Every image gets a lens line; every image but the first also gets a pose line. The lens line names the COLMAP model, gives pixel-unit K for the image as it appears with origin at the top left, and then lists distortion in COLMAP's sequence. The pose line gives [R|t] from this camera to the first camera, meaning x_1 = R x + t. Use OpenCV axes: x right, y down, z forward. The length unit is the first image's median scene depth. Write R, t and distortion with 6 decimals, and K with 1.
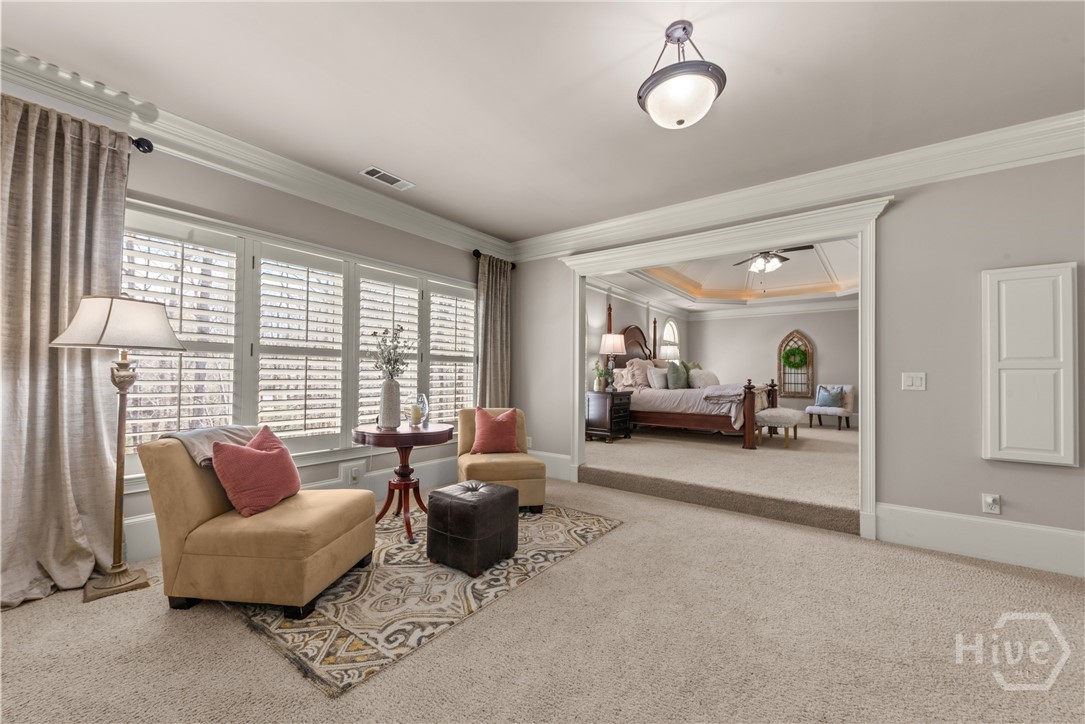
lens RADIAL K [[457.0, 0, 540.6], [0, 457.0, 365.0], [0, 0, 1]] dist [0.002369, -0.002278]
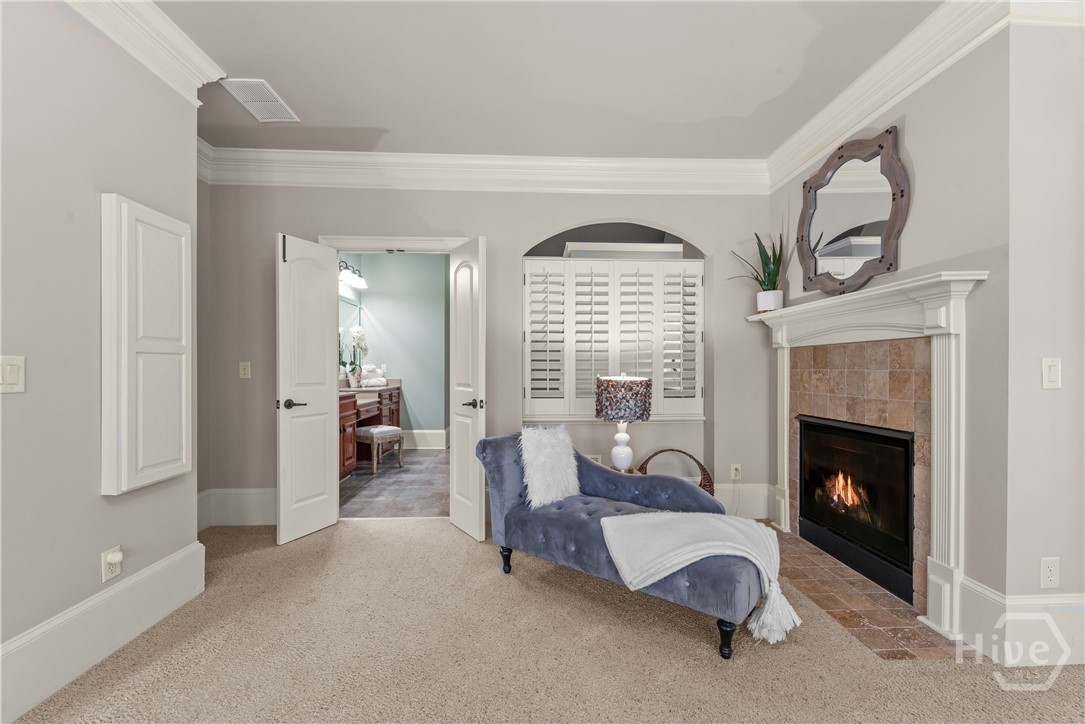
lens RADIAL K [[457.0, 0, 541.9], [0, 457.0, 368.5], [0, 0, 1]] dist [0.002369, -0.002278]
pose [[-0.627219, -0.009854, 0.778781, 0.118815], [-0.025071, 0.999657, -0.007543, 0.022028], [-0.778439, -0.024256, -0.627251, 0.962153]]
